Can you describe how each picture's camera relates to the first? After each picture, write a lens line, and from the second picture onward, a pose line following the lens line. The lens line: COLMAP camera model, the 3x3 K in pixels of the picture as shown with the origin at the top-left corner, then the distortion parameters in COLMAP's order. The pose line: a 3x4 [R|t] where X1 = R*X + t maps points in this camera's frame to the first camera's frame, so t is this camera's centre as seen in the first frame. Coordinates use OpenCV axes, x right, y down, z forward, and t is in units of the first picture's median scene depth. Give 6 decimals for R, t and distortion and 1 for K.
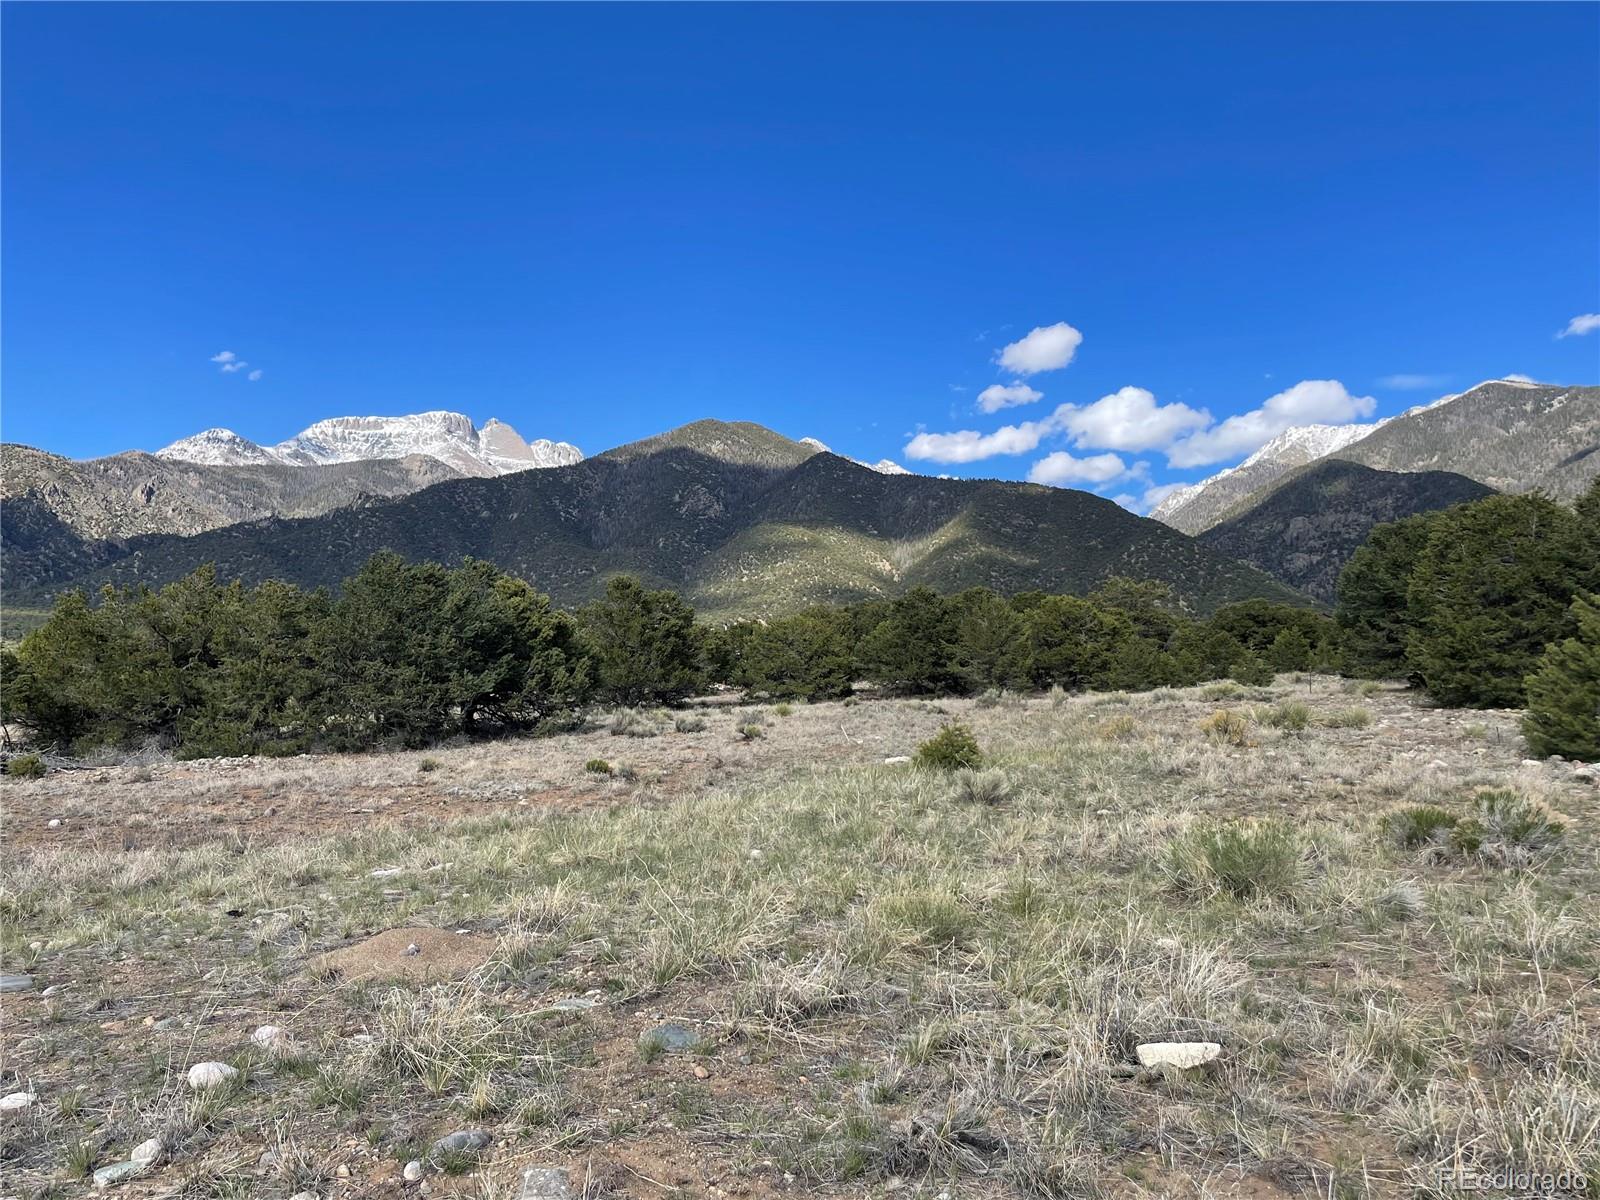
lens RADIAL K [[1202.1, 0, 780.6], [0, 1202.1, 585.7], [0, 0, 1]] dist [0.096355, -0.139873]
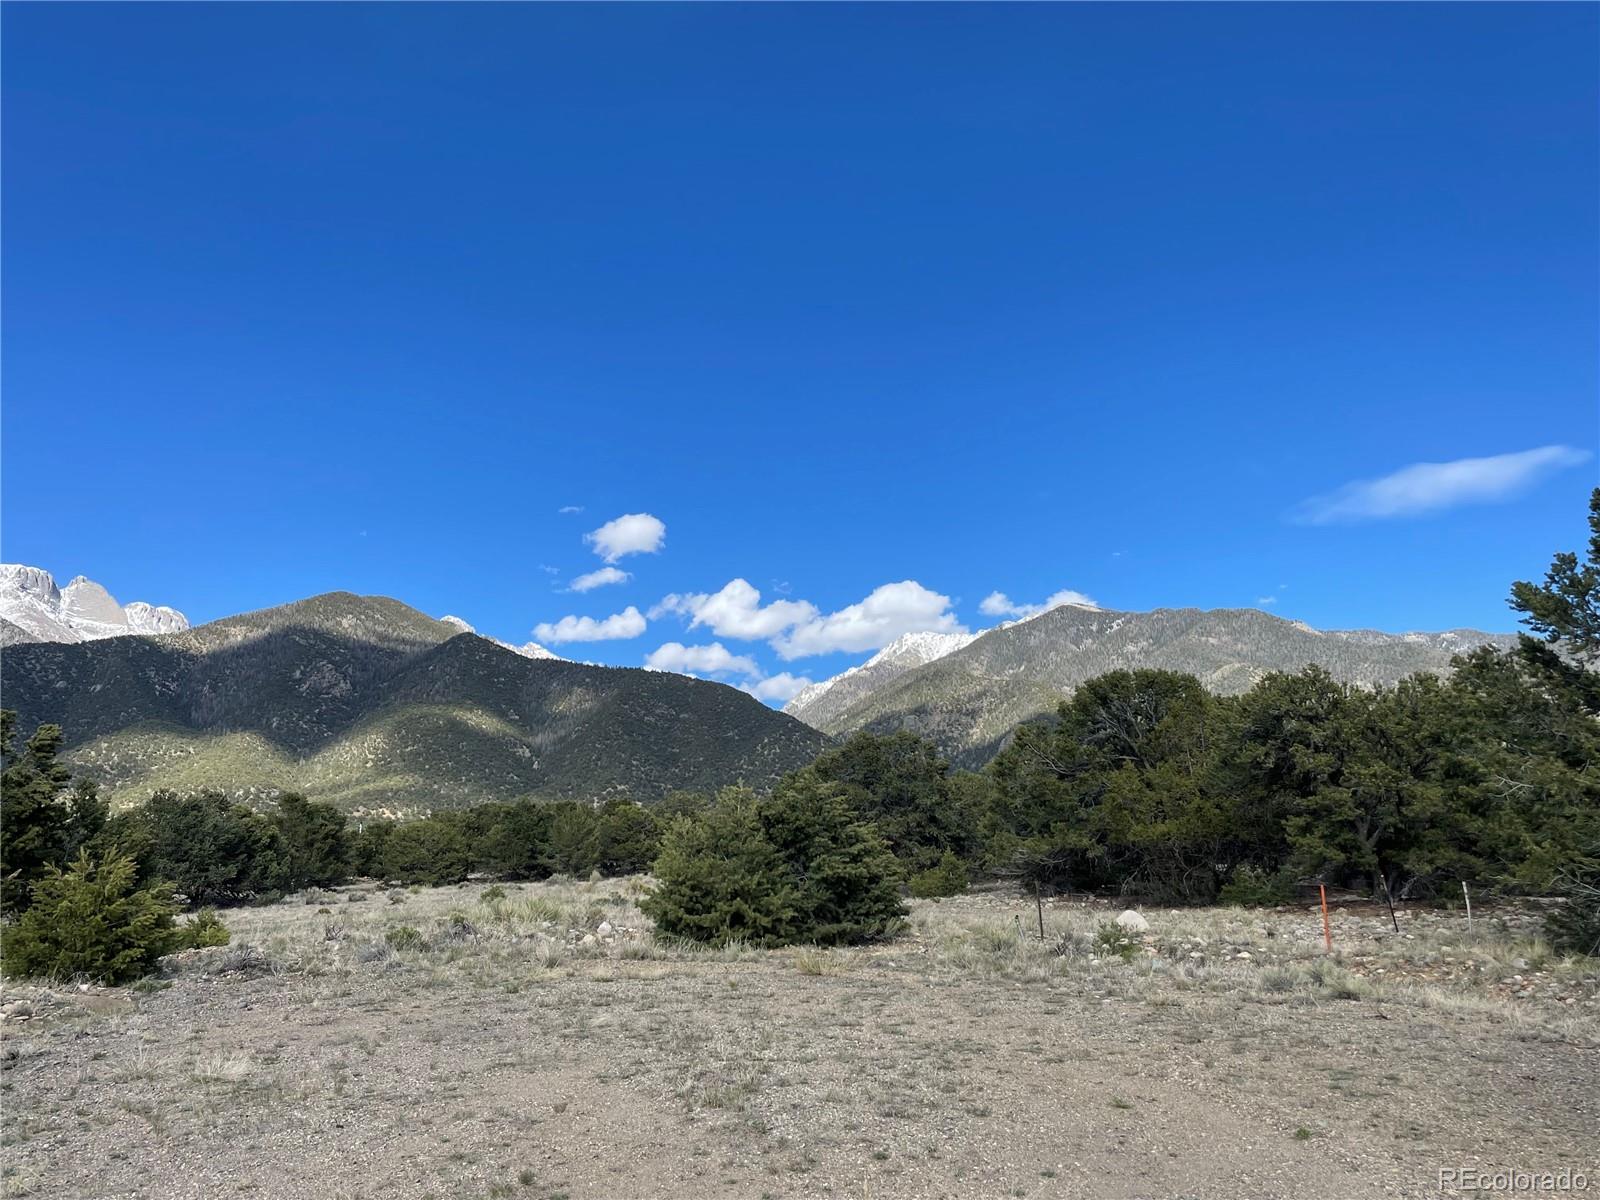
lens RADIAL K [[1203.7, 0, 797.4], [0, 1203.7, 583.8], [0, 0, 1]] dist [0.094231, -0.132396]
pose [[0.953422, 0.064103, 0.294749, -0.018683], [-0.017723, 0.987374, -0.157411, -0.053286], [-0.301118, 0.144855, 0.942521, -0.771046]]
